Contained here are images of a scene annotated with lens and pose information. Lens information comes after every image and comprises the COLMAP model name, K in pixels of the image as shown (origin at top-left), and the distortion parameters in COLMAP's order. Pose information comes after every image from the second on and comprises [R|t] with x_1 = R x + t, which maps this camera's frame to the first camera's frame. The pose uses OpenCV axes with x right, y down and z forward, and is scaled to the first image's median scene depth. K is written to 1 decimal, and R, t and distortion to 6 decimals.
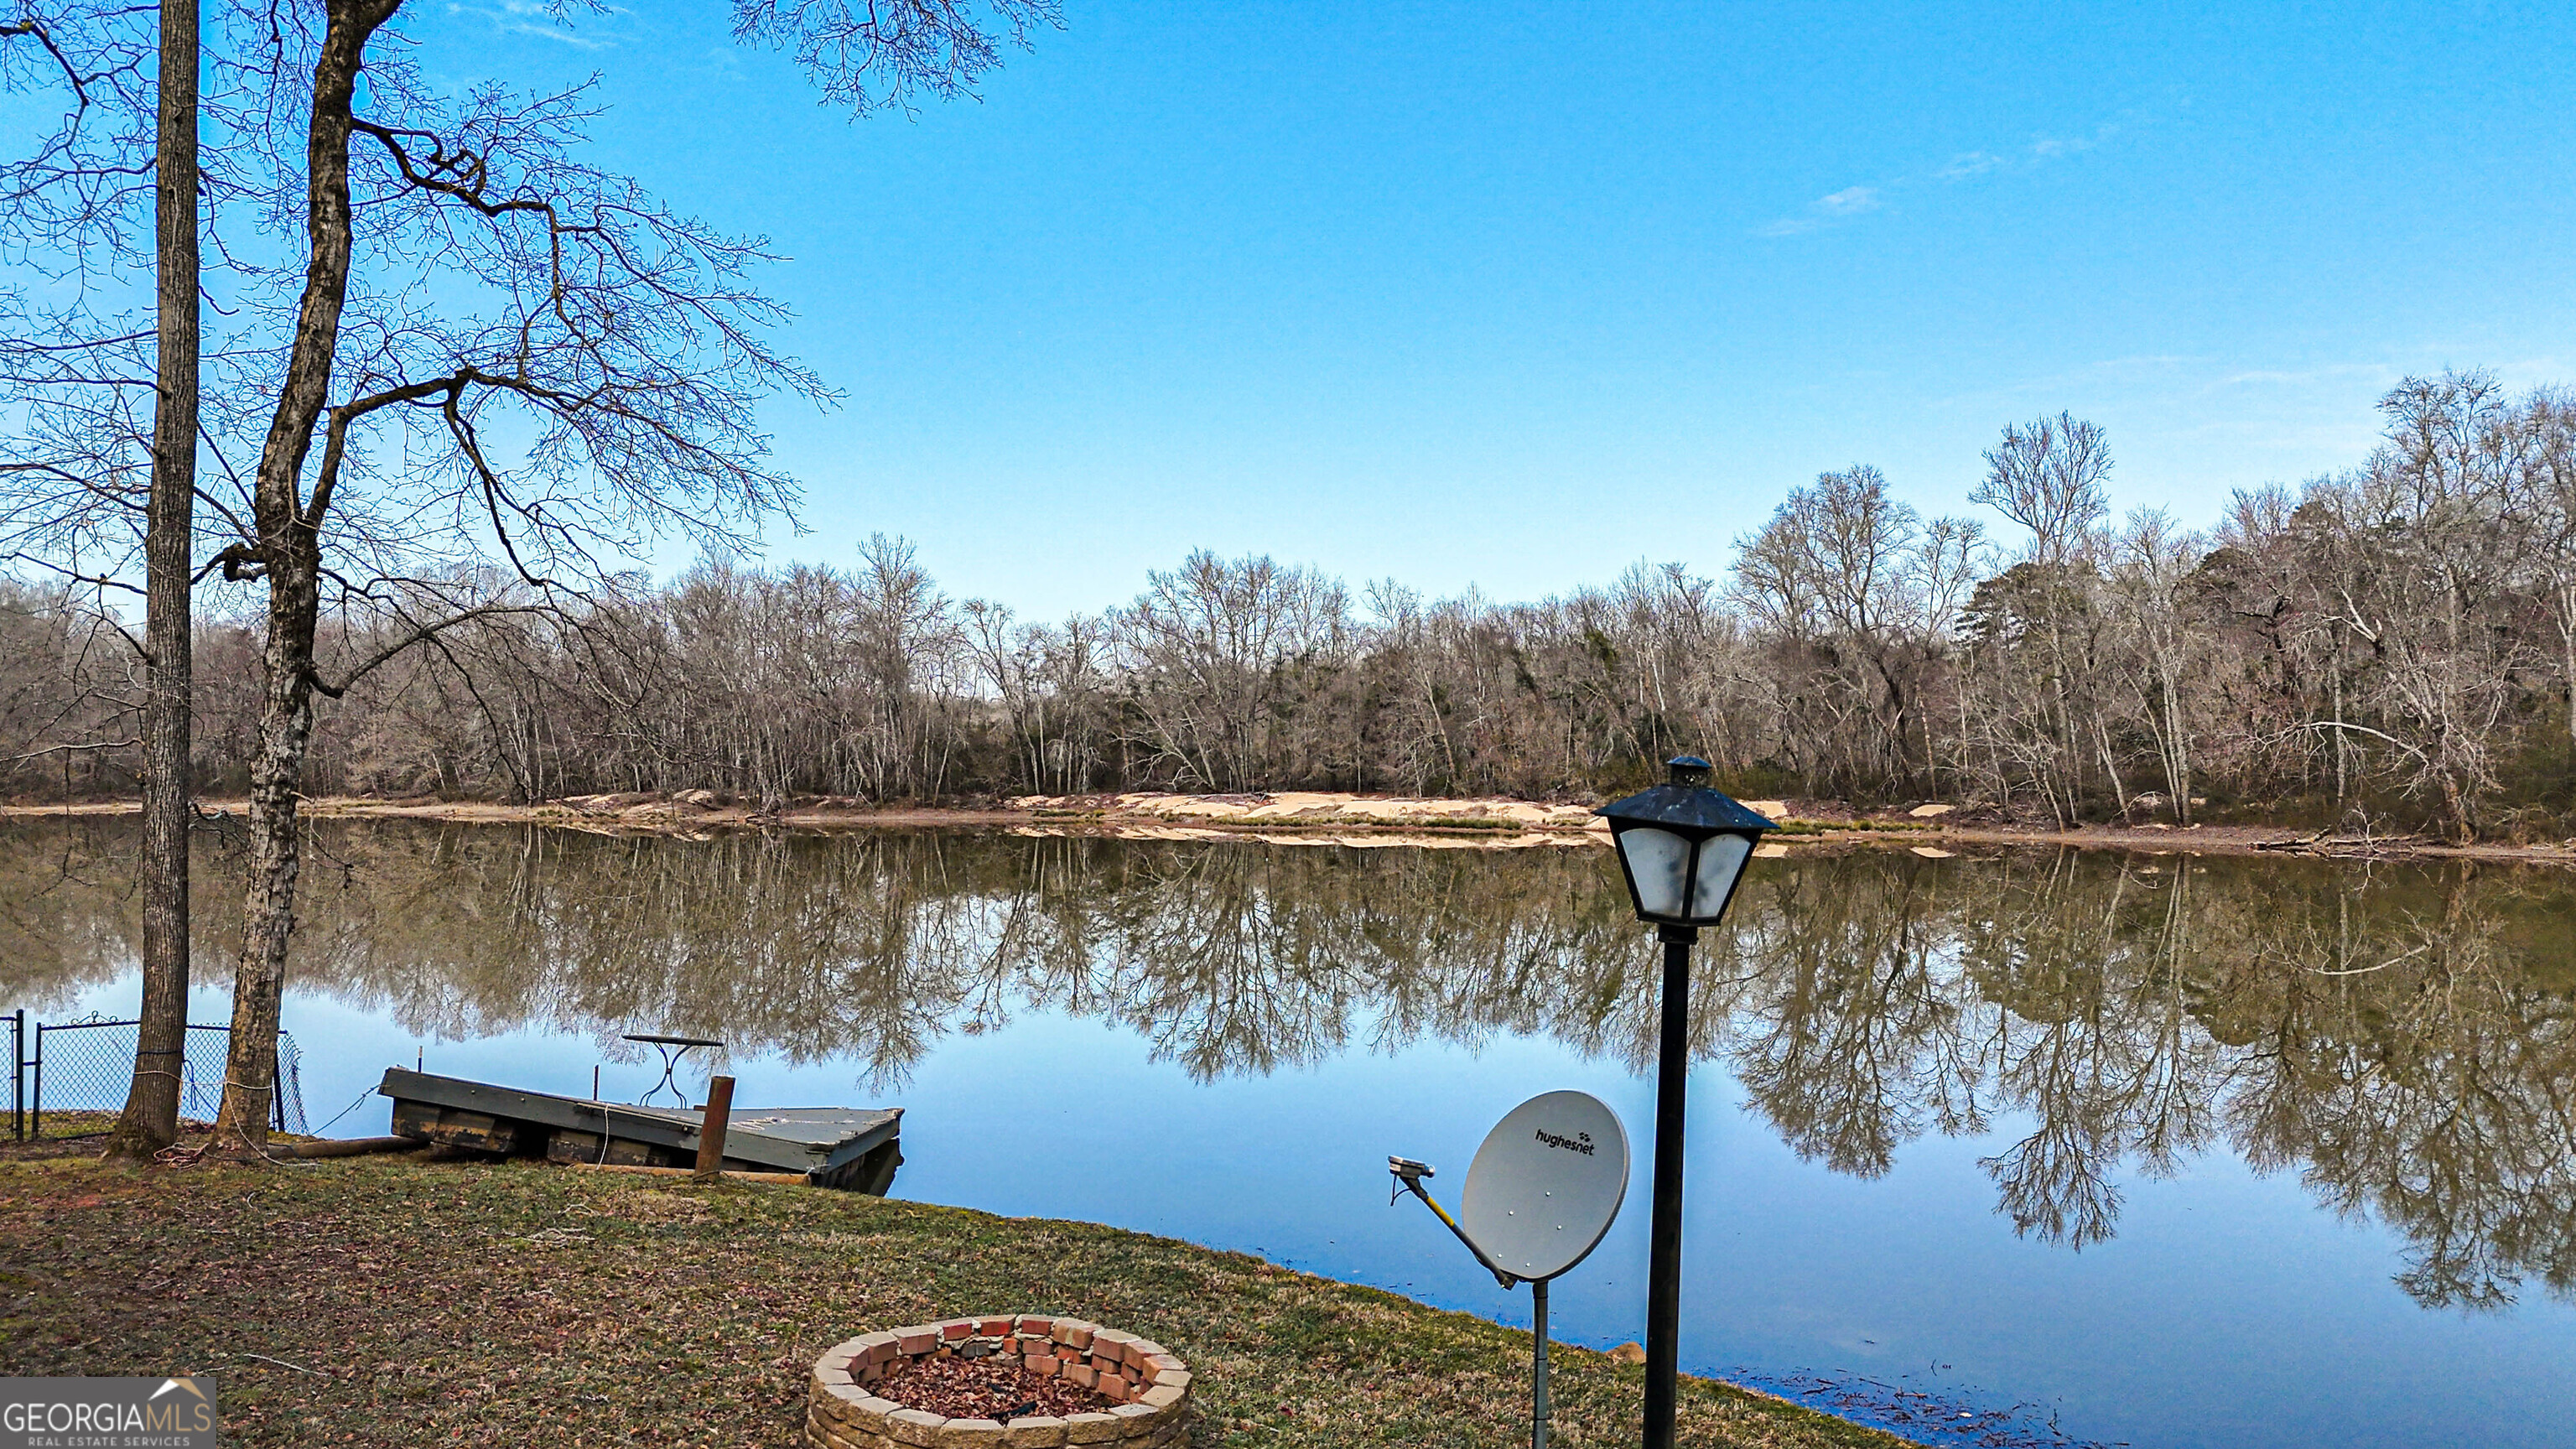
lens RADIAL K [[1883.6, 0, 1291.4], [0, 1883.6, 720.3], [0, 0, 1]] dist [0.082110, -0.077928]
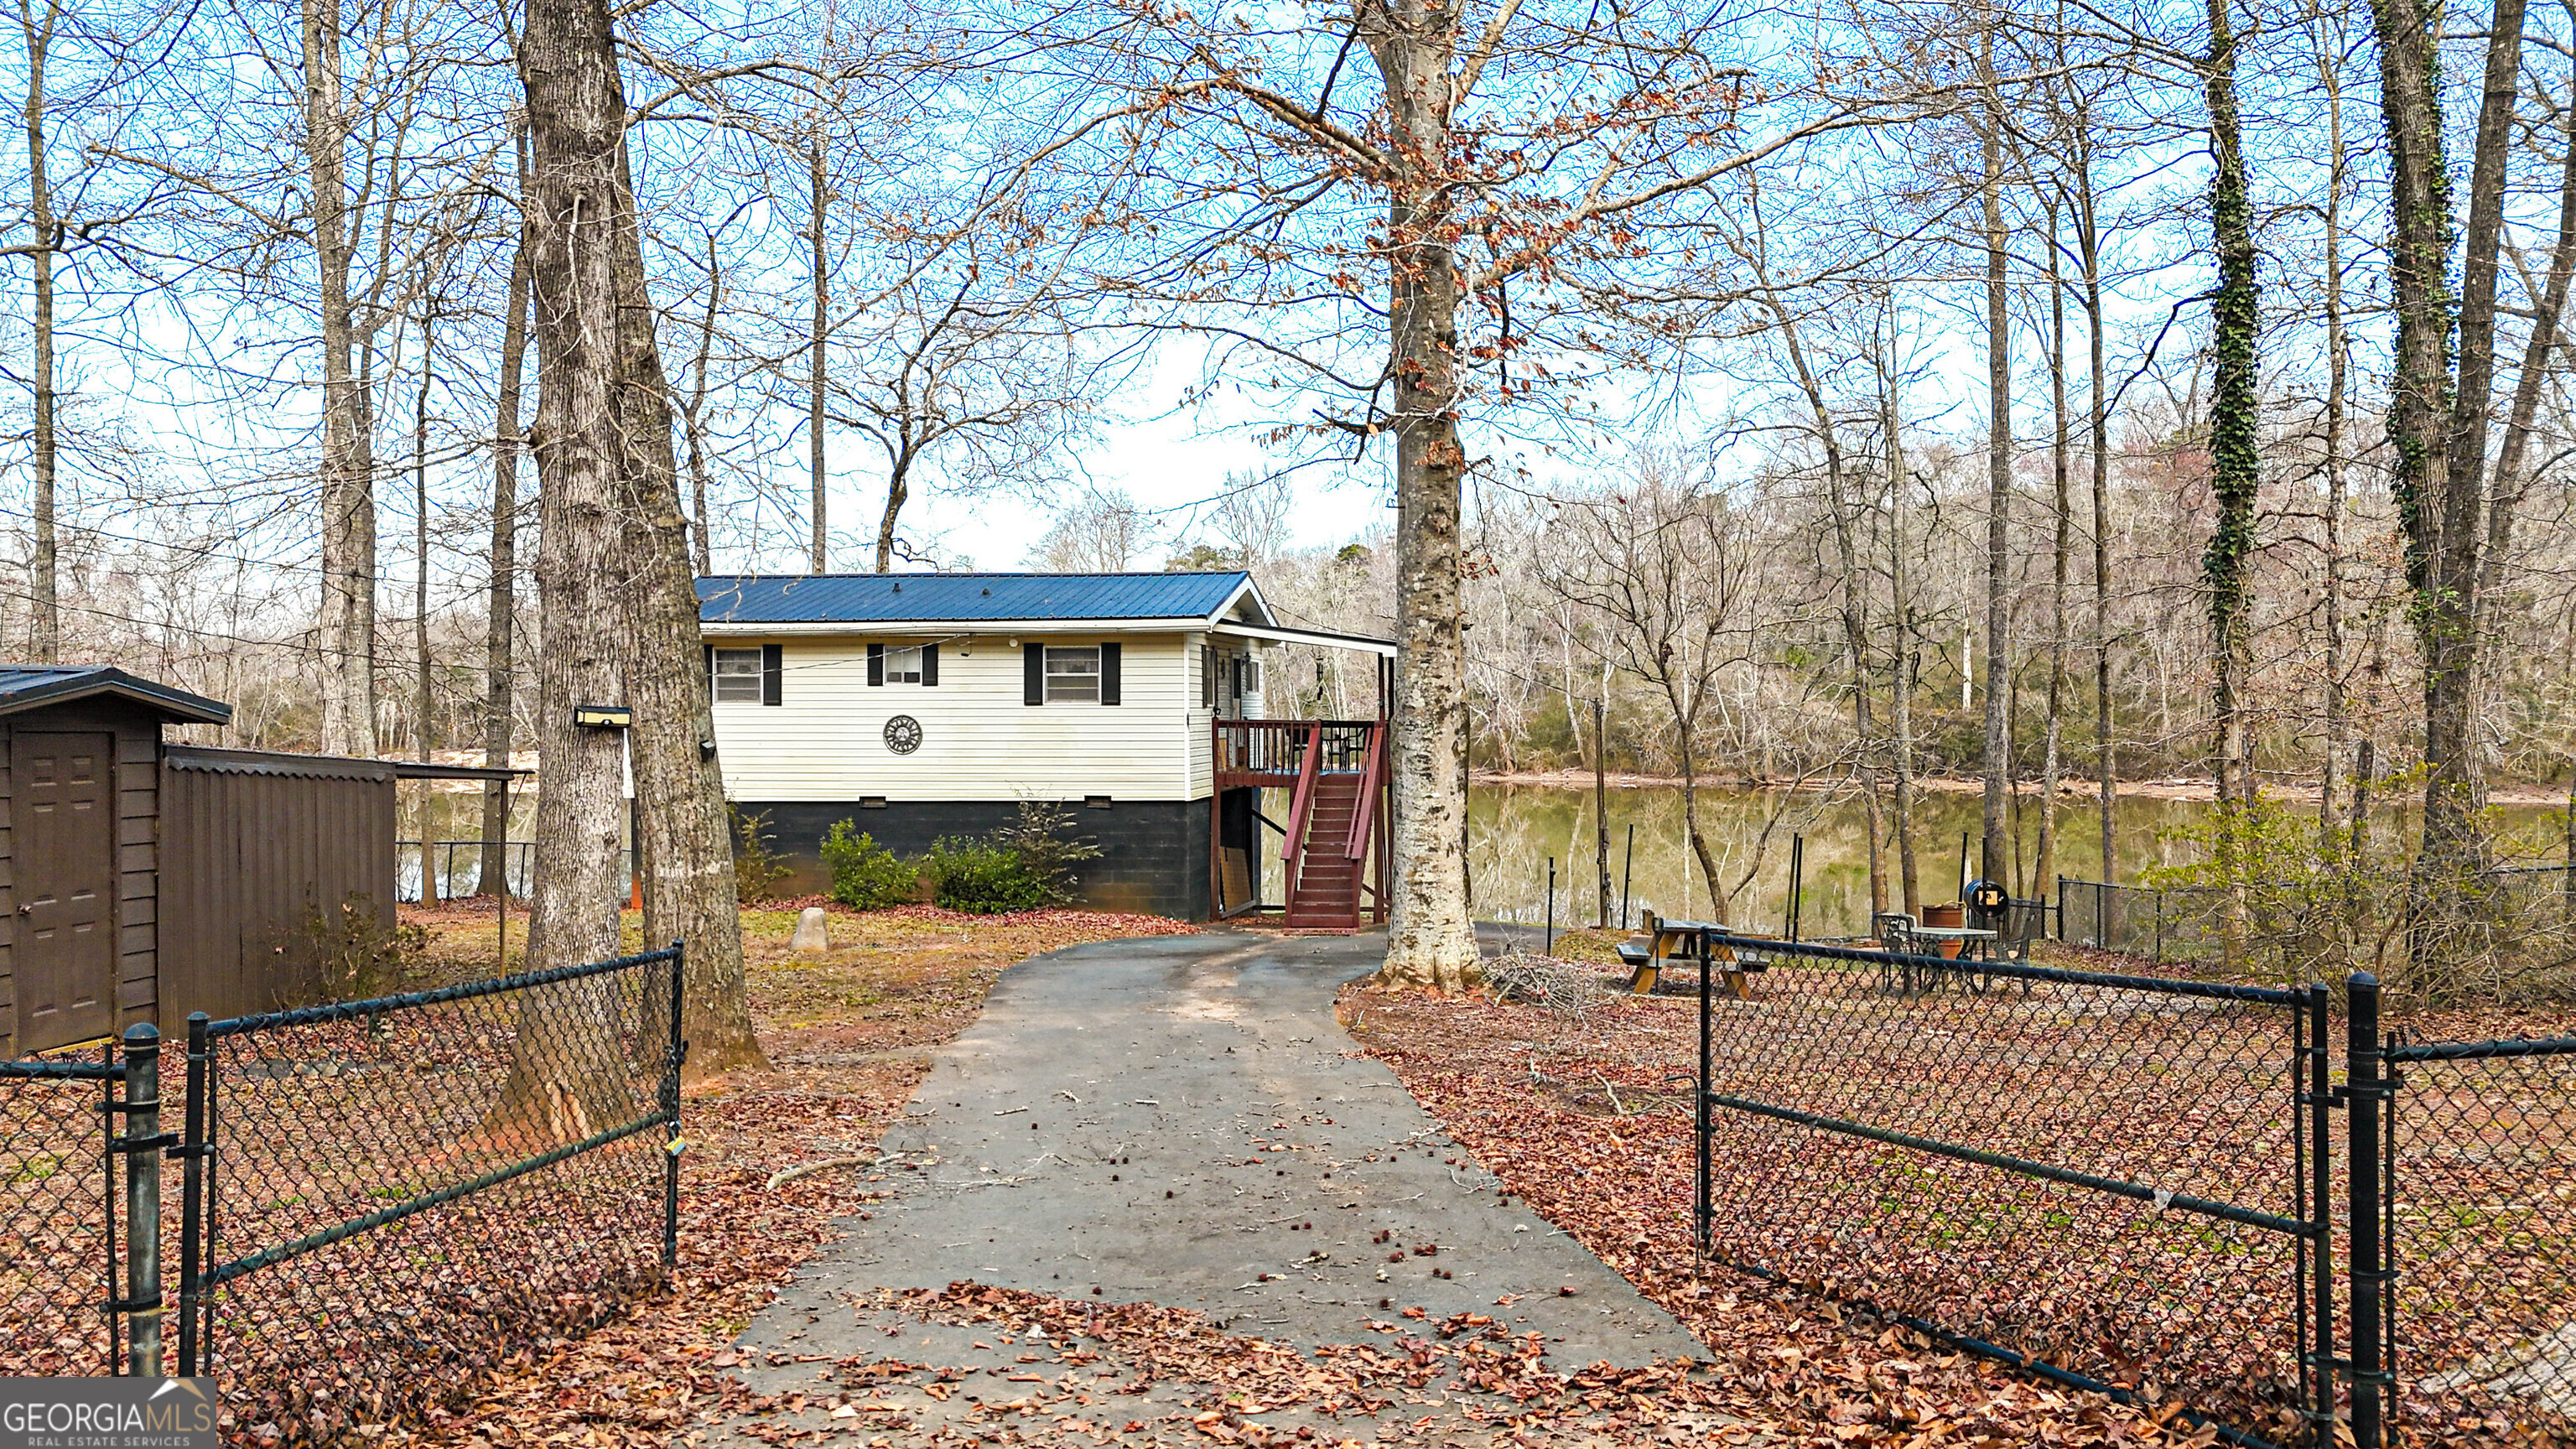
lens RADIAL K [[1883.6, 0, 1292.4], [0, 1883.6, 679.6], [0, 0, 1]] dist [0.082110, -0.077928]
pose [[0.908073, 0.004236, 0.418790, -0.132602], [-0.007398, 0.999955, 0.005927, -0.013653], [-0.418746, -0.008481, 0.908064, -0.219648]]
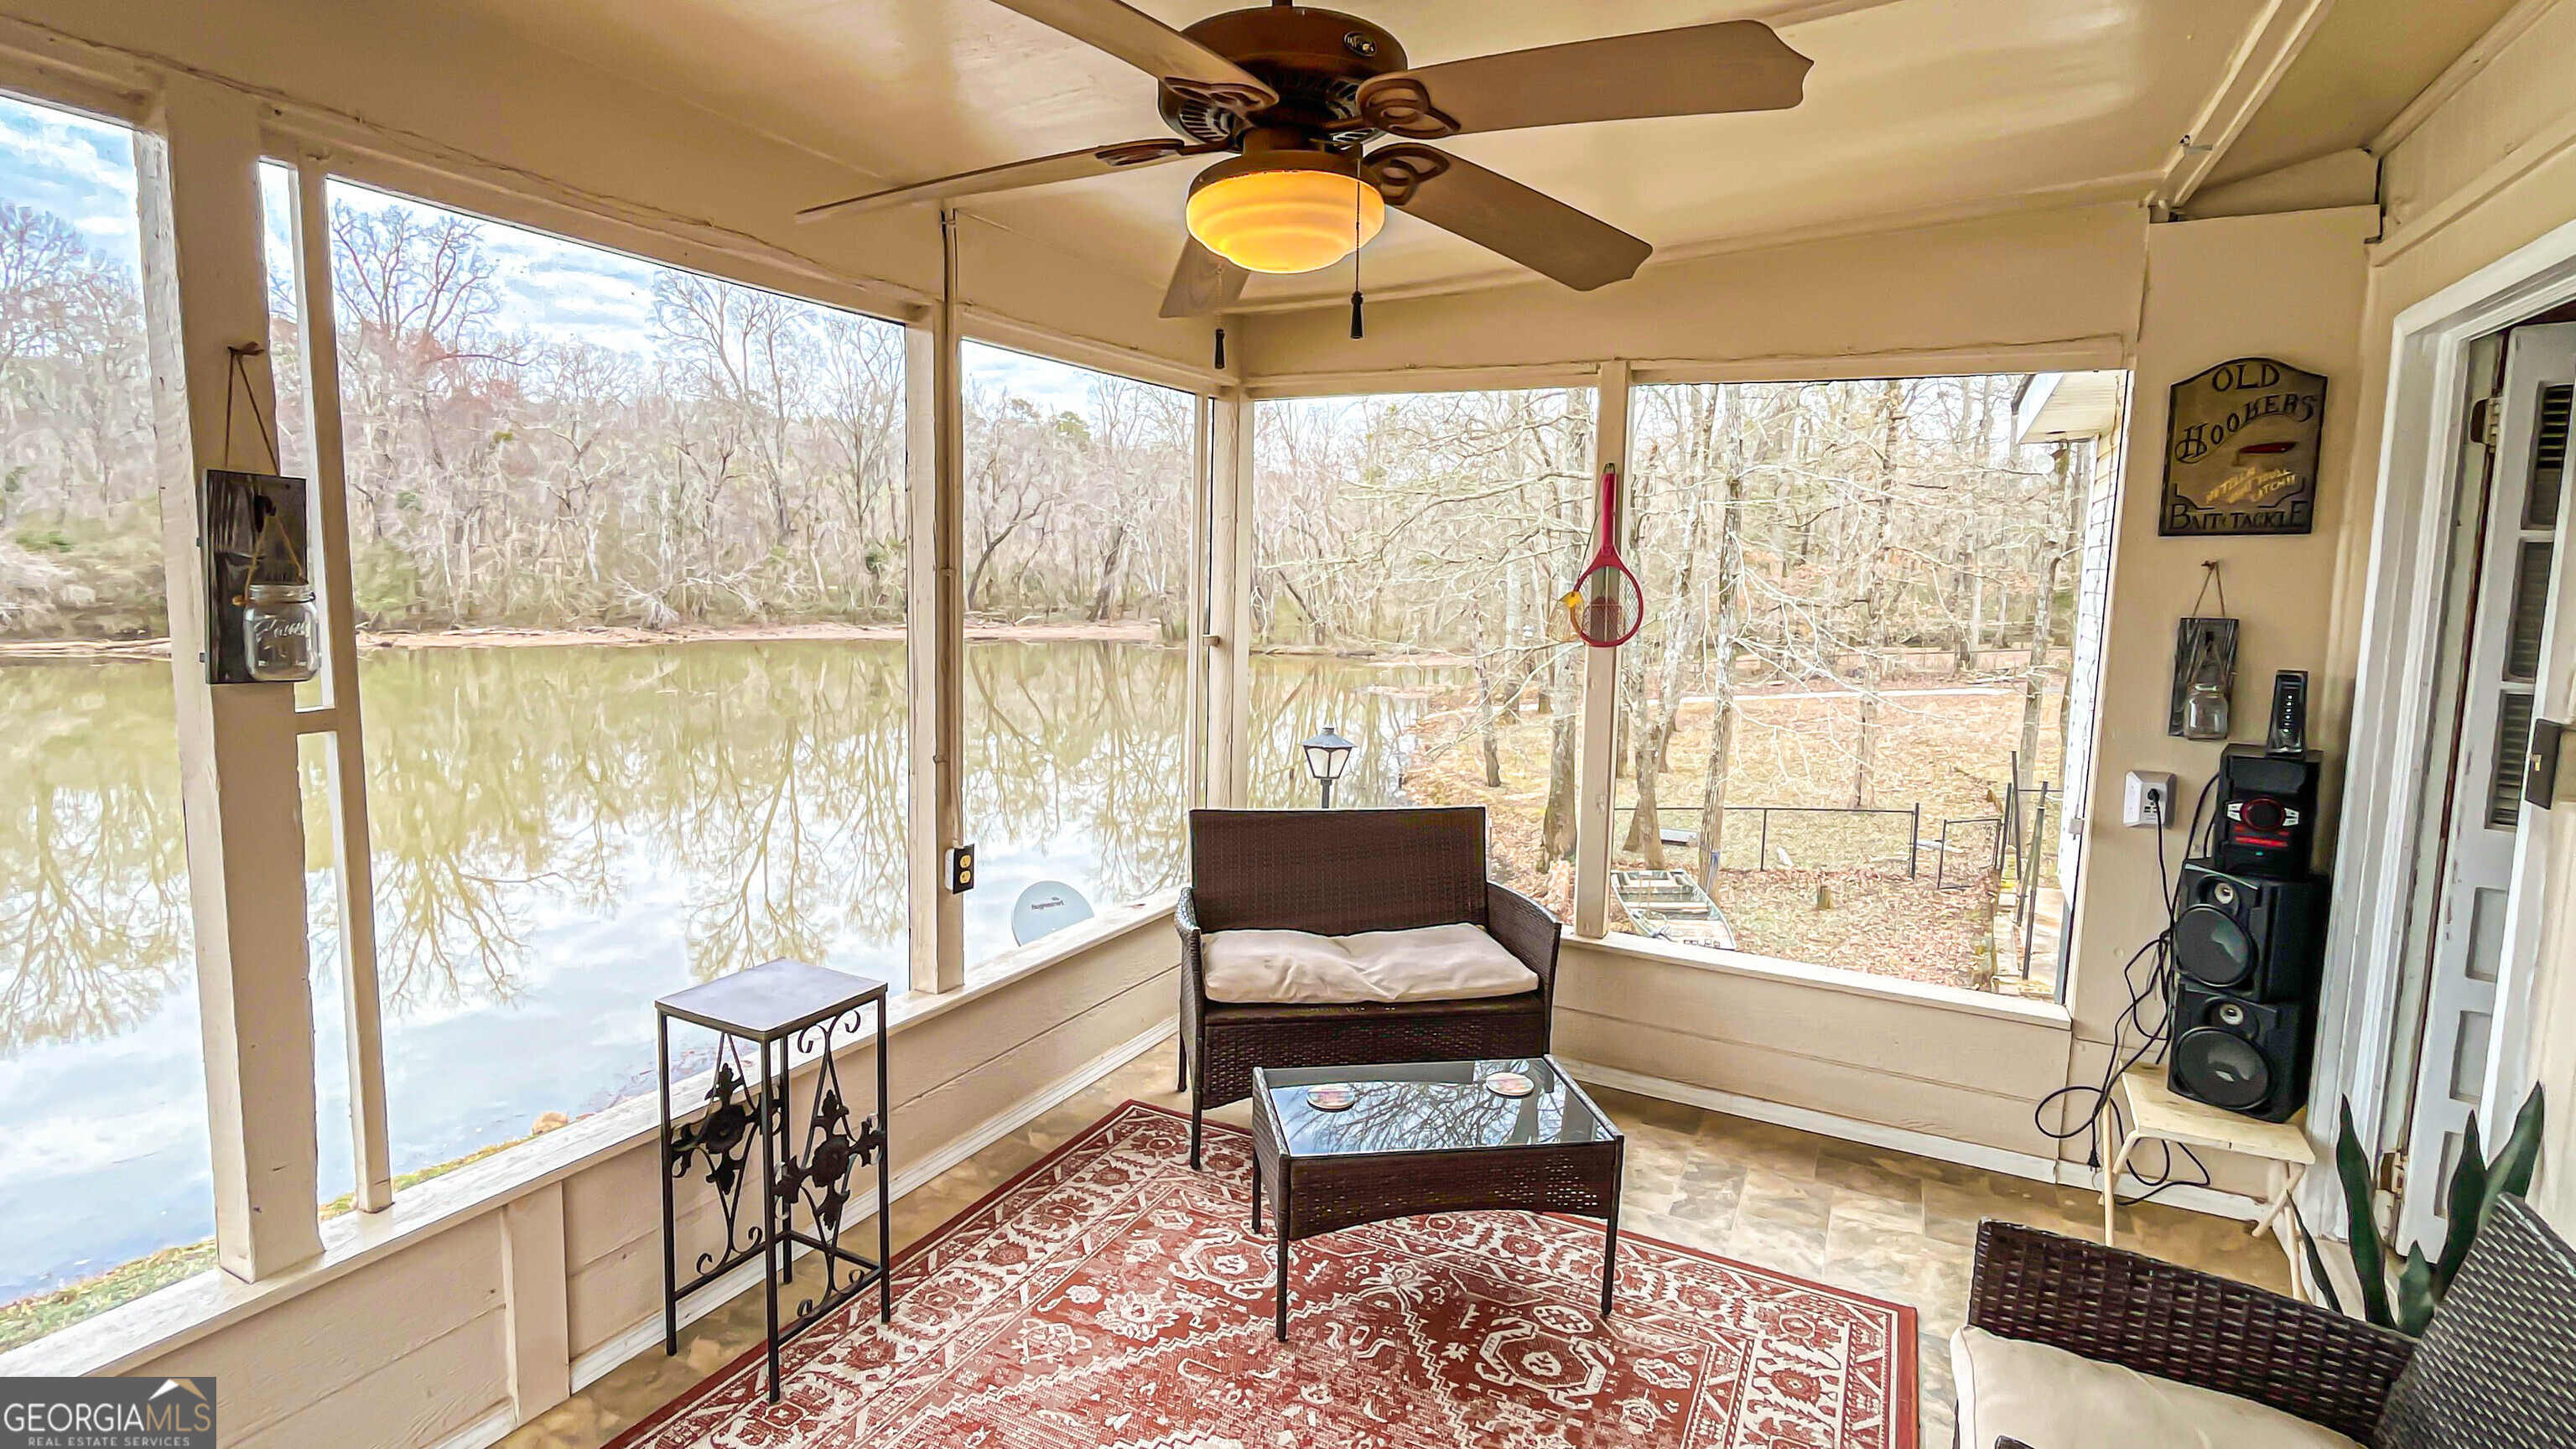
lens RADIAL K [[1210.2, 0, 1282.8], [0, 1210.2, 712.9], [0, 0, 1]] dist [-0.002403, -0.001177]
pose [[-0.108633, -0.117458, 0.987118, -0.076400], [-0.036190, 0.992804, 0.114152, -0.009941], [-0.993423, -0.023323, -0.112102, 0.056871]]
